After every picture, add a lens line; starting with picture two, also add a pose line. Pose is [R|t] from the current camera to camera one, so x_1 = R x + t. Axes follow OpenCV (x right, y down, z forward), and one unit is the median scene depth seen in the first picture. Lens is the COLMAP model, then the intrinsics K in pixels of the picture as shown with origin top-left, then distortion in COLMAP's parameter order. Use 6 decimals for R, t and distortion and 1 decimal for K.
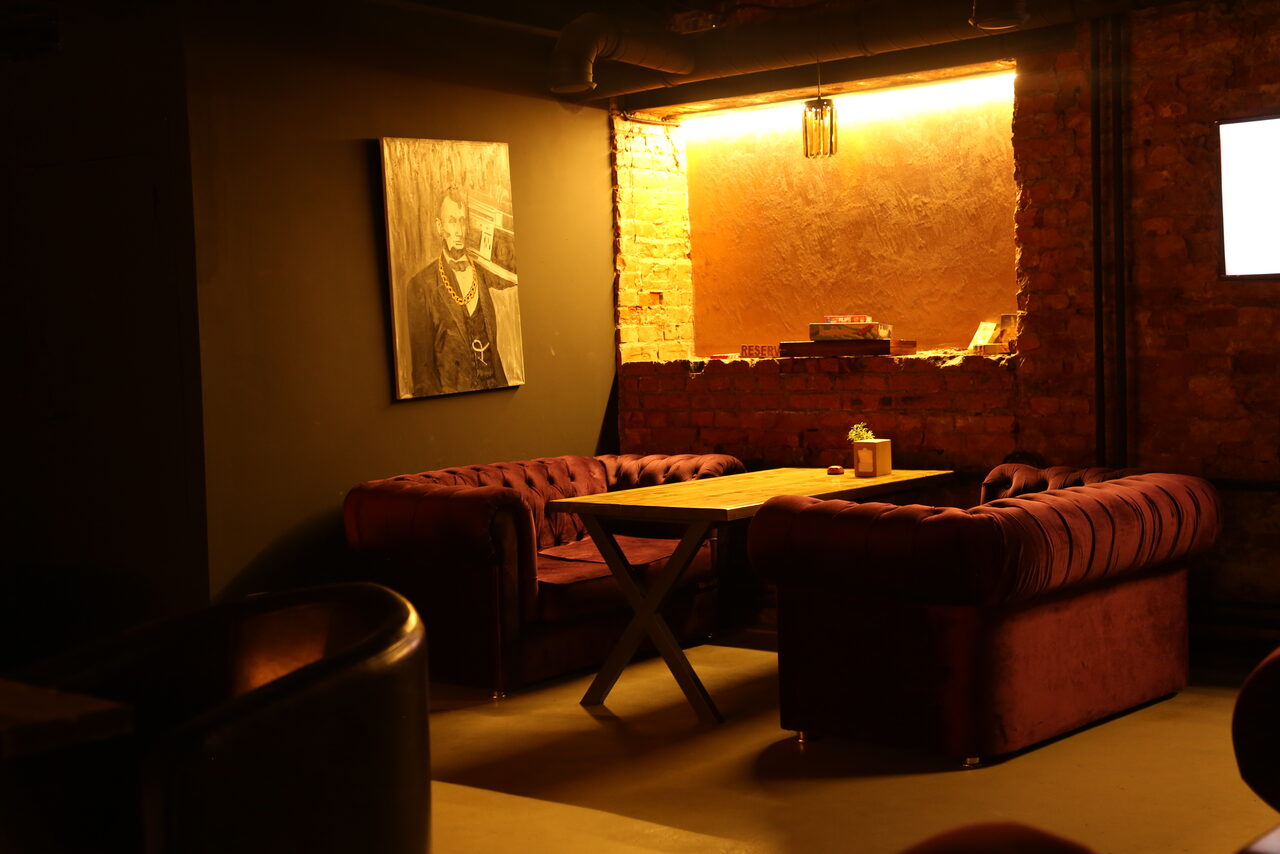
lens RADIAL K [[1713.3, 0, 630.9], [0, 1713.3, 425.5], [0, 0, 1]] dist [0.193047, 0.000000]
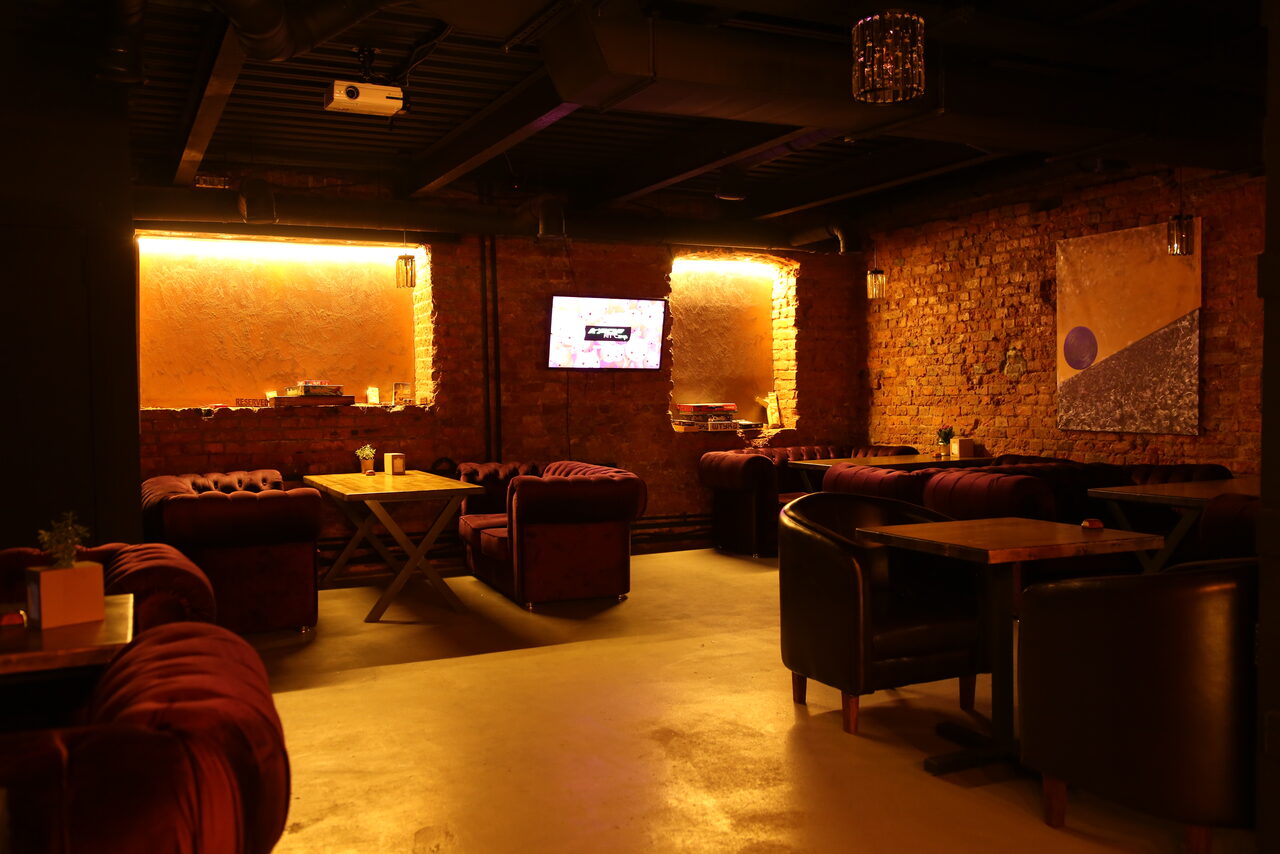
lens RADIAL K [[1172.4, 0, 647.1], [0, 1172.4, 421.9], [0, 0, 1]] dist [0.003224, 0.000000]
pose [[0.427877, -0.001926, 0.903835, -0.752086], [0.045093, 0.998798, -0.019219, 0.010008], [-0.902711, 0.048980, 0.427449, 0.257173]]
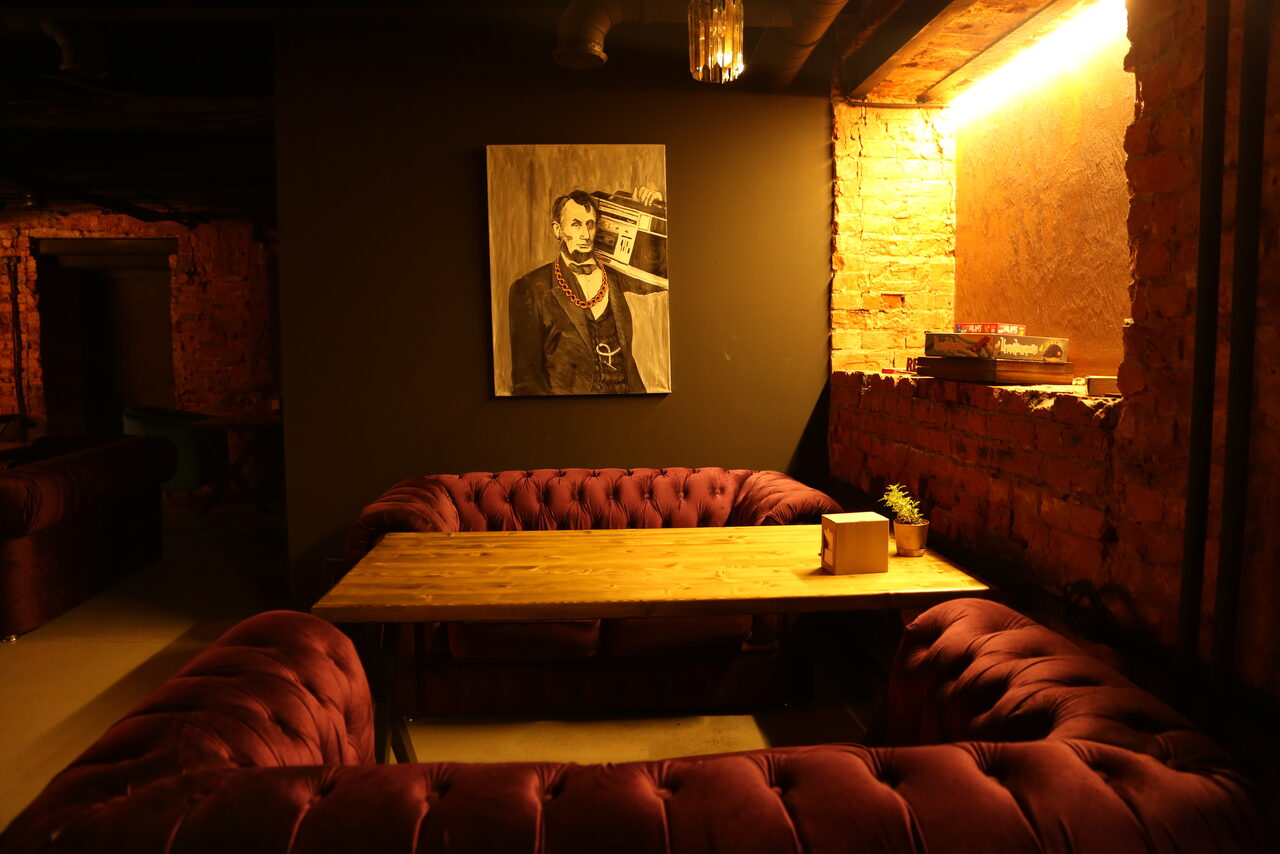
lens RADIAL K [[874.3, 0, 642.7], [0, 874.3, 420.1], [0, 0, 1]] dist [-0.062781, 0.007218]
pose [[0.673139, 0.090518, -0.733956, 0.302434], [-0.051571, 0.995810, 0.075515, -0.044825], [0.737716, -0.012981, 0.674986, 0.672704]]
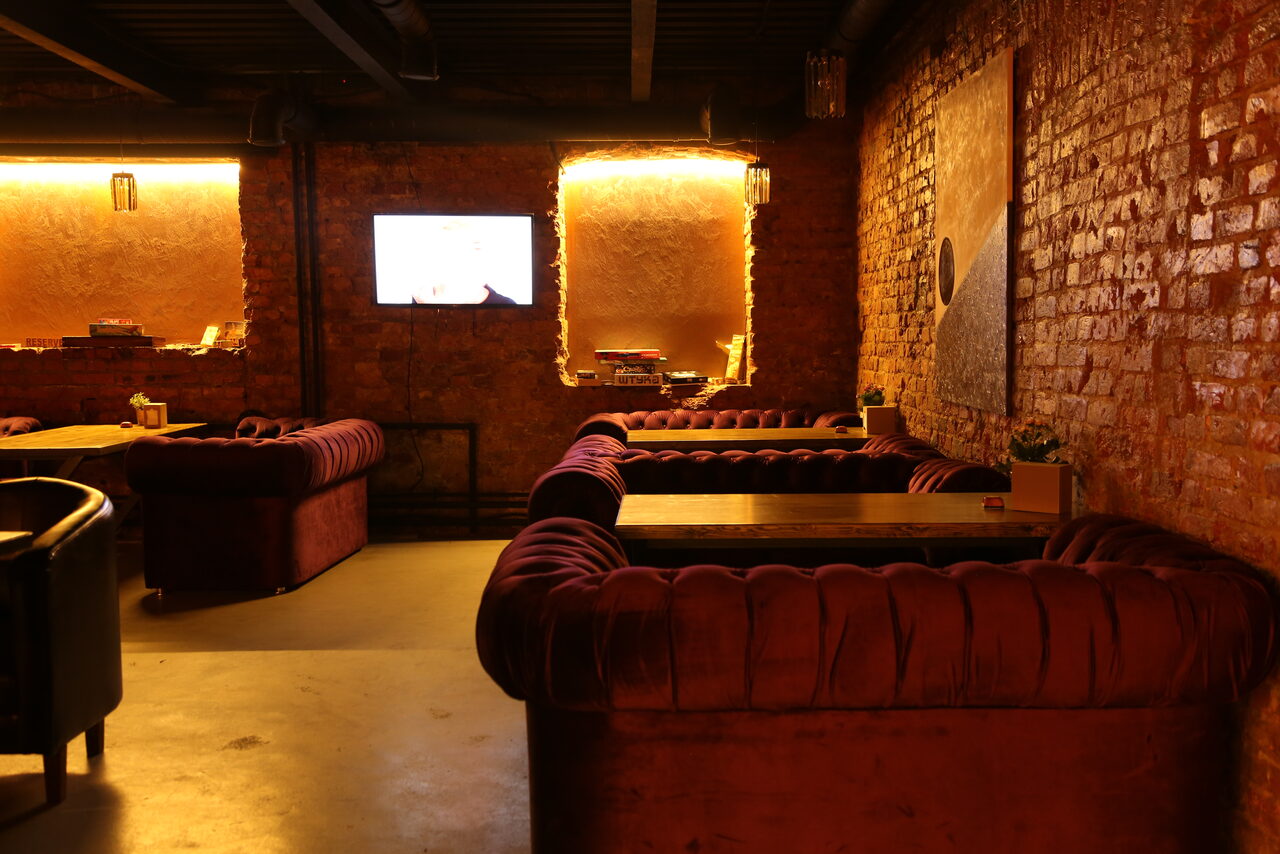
lens RADIAL K [[1349.2, 0, 635.0], [0, 1349.2, 426.6], [0, 0, 1]] dist [0.060107, 0.000000]
pose [[0.792961, -0.022628, 0.608852, -0.229397], [0.015662, 0.999737, 0.016758, 0.014050], [-0.609071, -0.003753, 0.793107, -0.170031]]
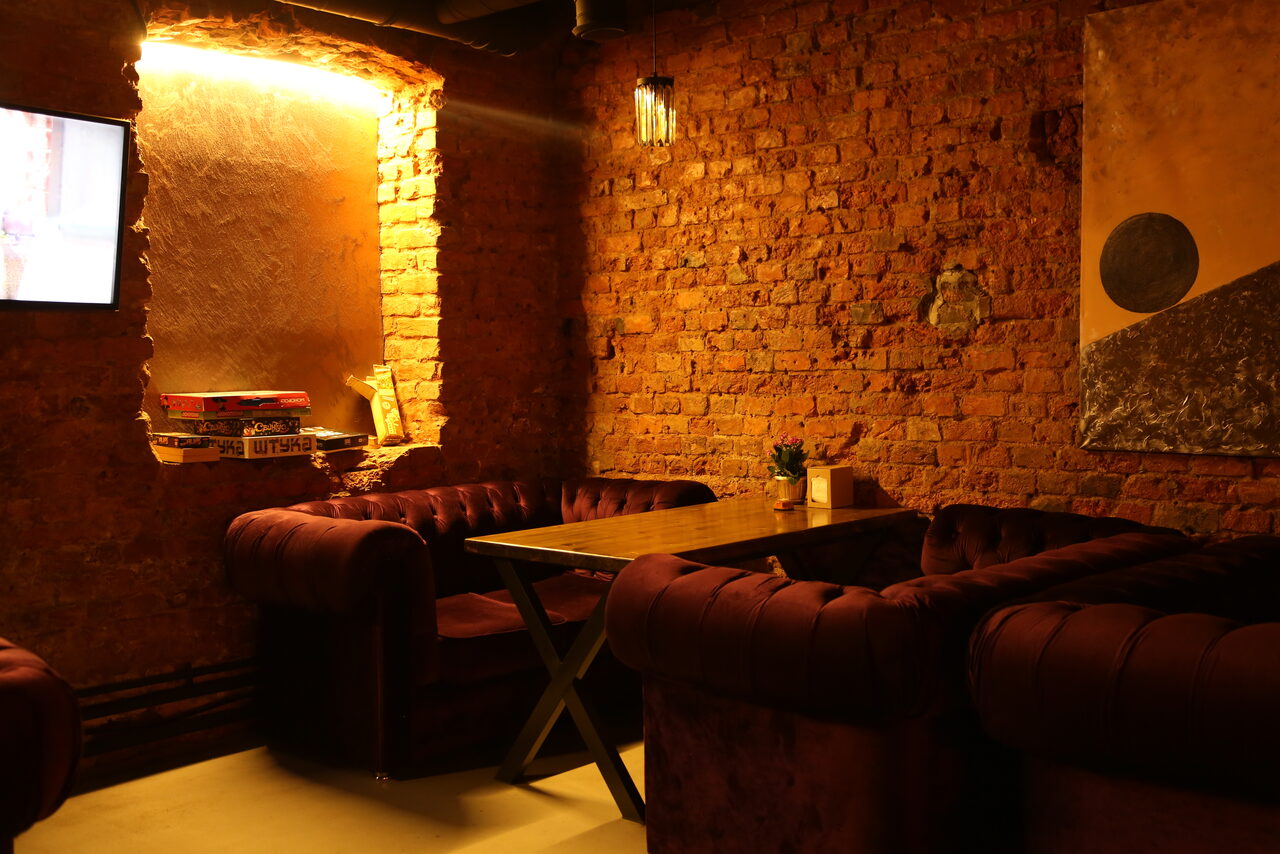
lens RADIAL K [[1403.8, 0, 639.1], [0, 1403.8, 428.4], [0, 0, 1]] dist [0.071053, 0.000000]
pose [[0.069684, -0.025011, 0.997256, -0.180048], [0.059062, 0.998035, 0.020904, -0.018698], [-0.995819, 0.057443, 0.071025, 0.525485]]
